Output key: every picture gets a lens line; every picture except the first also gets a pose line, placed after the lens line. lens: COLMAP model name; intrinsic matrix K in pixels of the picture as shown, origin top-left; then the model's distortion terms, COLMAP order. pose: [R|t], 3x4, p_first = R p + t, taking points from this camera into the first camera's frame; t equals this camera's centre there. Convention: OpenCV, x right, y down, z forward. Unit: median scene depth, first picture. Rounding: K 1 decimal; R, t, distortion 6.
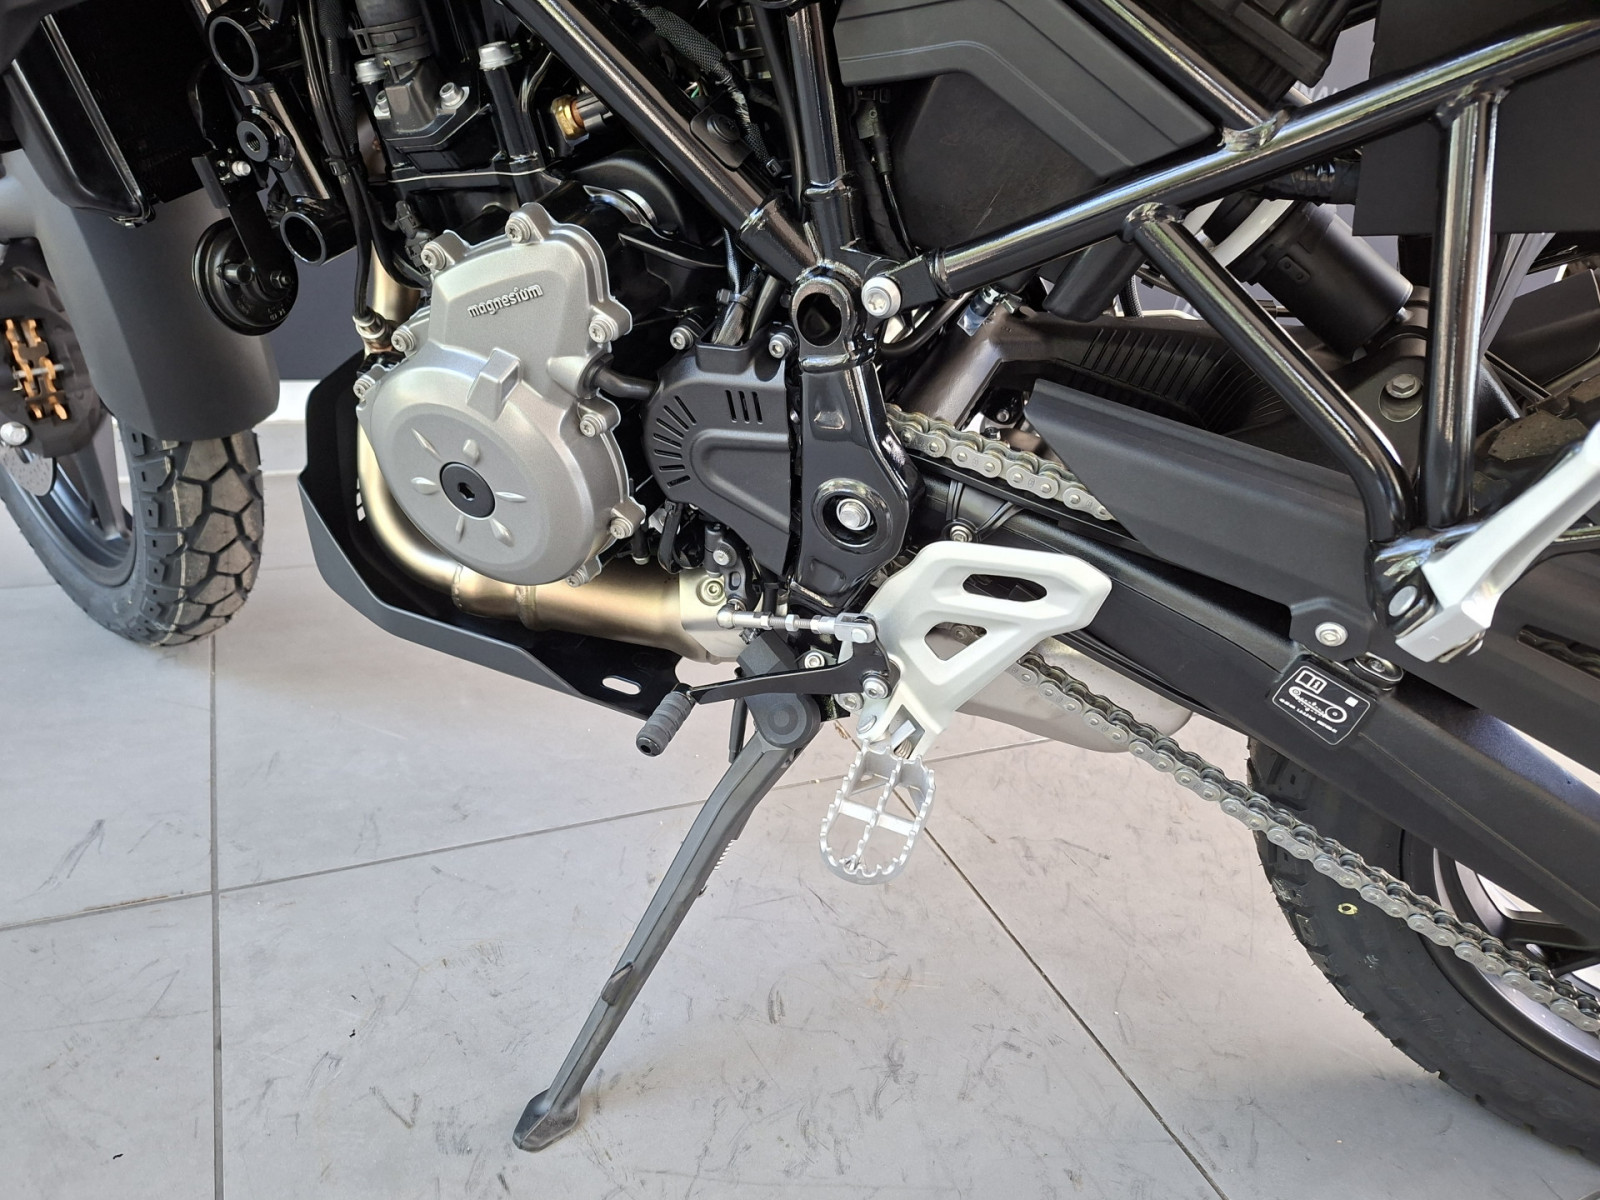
lens RADIAL K [[1084.6, 0, 792.2], [0, 1084.6, 598.2], [0, 0, 1]] dist [0.097840, -0.124726]
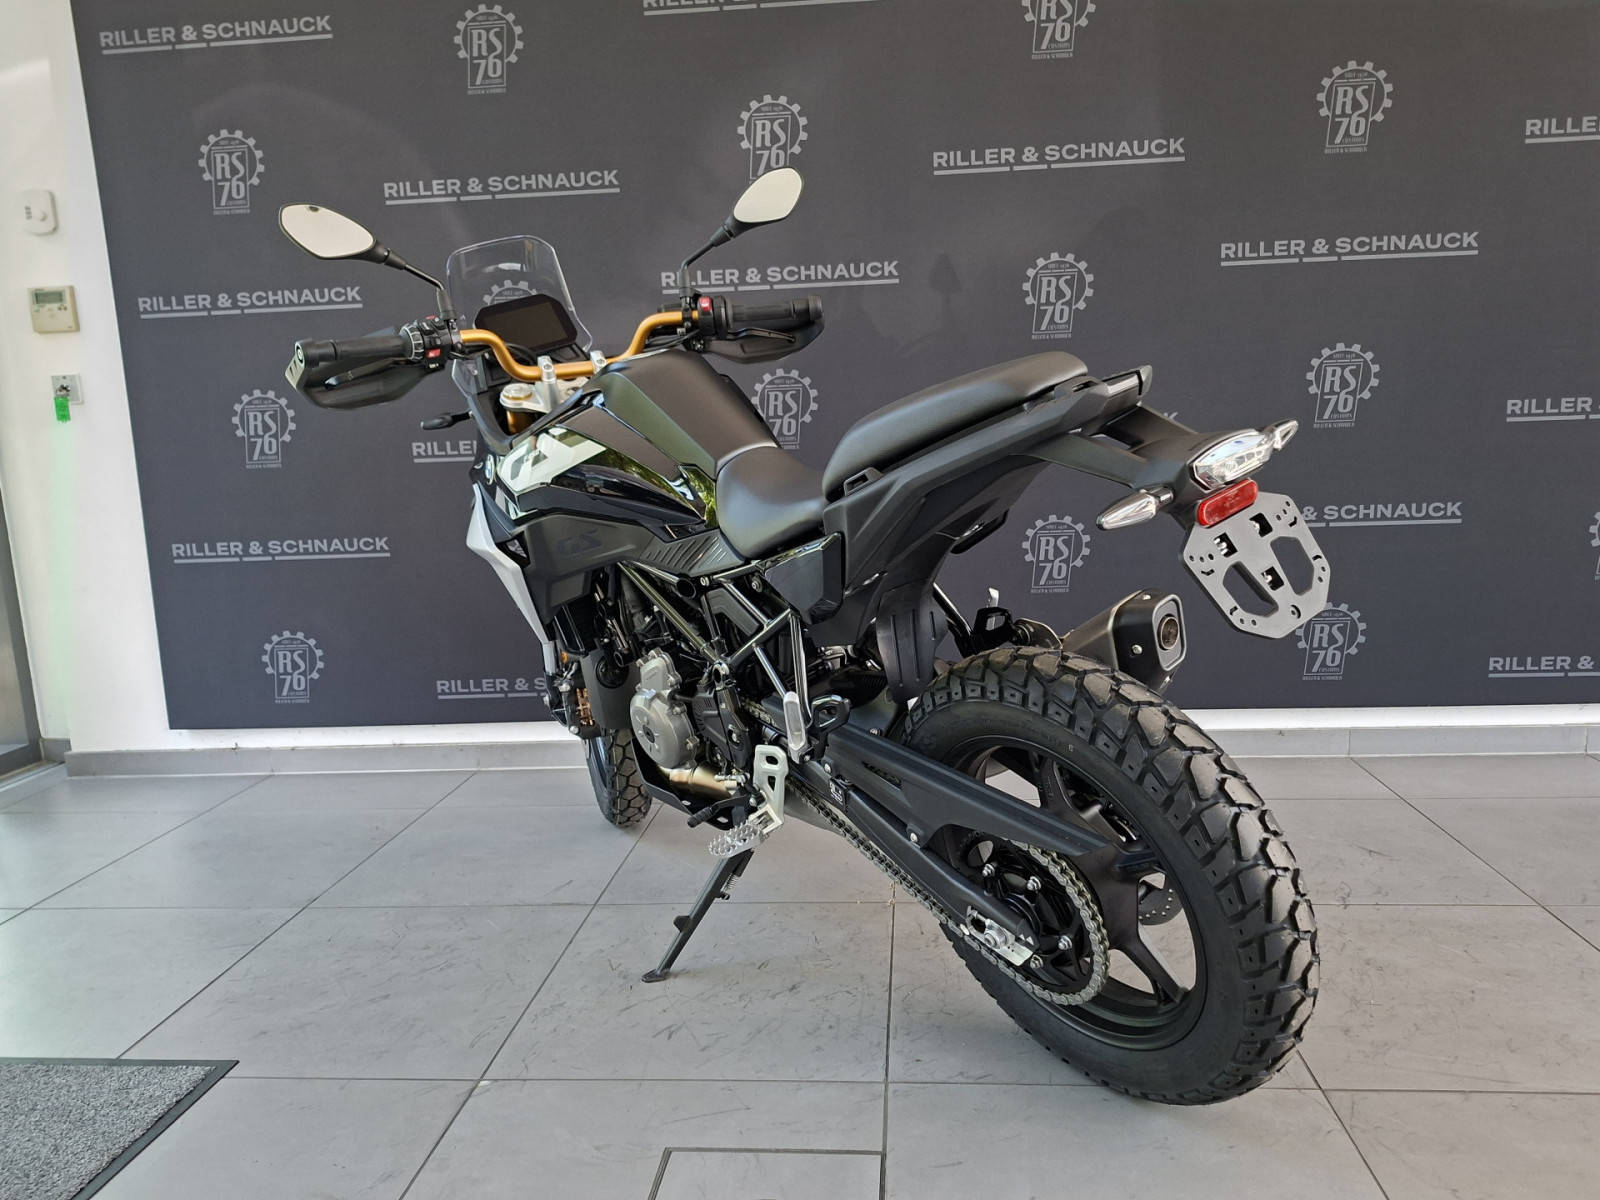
lens RADIAL K [[1083.0, 0, 823.1], [0, 1083.0, 621.3], [0, 0, 1]] dist [0.083263, -0.103414]
pose [[0.860976, -0.060735, -0.505006, 1.690230], [-0.099123, 0.953776, -0.283701, 0.419615], [0.498894, 0.294317, 0.815158, -1.349814]]
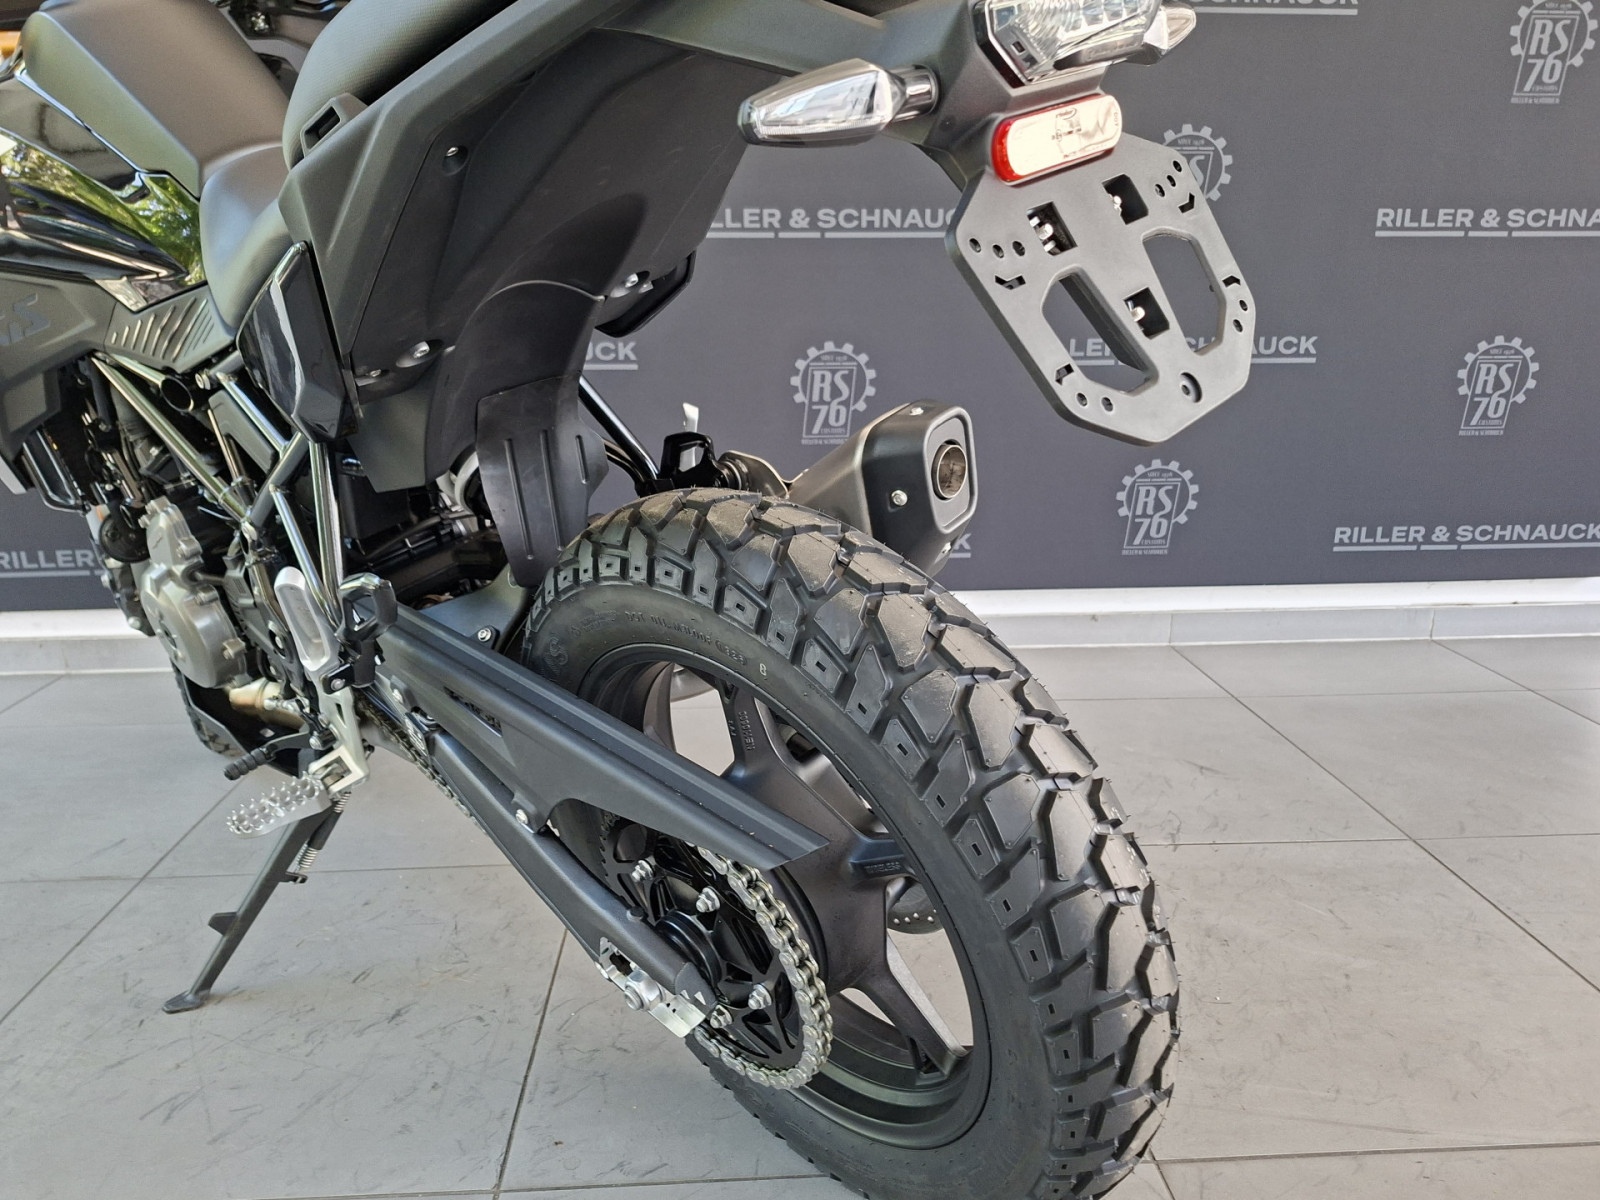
lens RADIAL K [[1084.6, 0, 792.2], [0, 1084.6, 598.2], [0, 0, 1]] dist [0.097840, -0.124726]
pose [[0.921603, -0.017708, -0.387731, 1.501339], [-0.068693, 0.975748, -0.207840, 0.174793], [0.382008, 0.218181, 0.898035, -0.370732]]
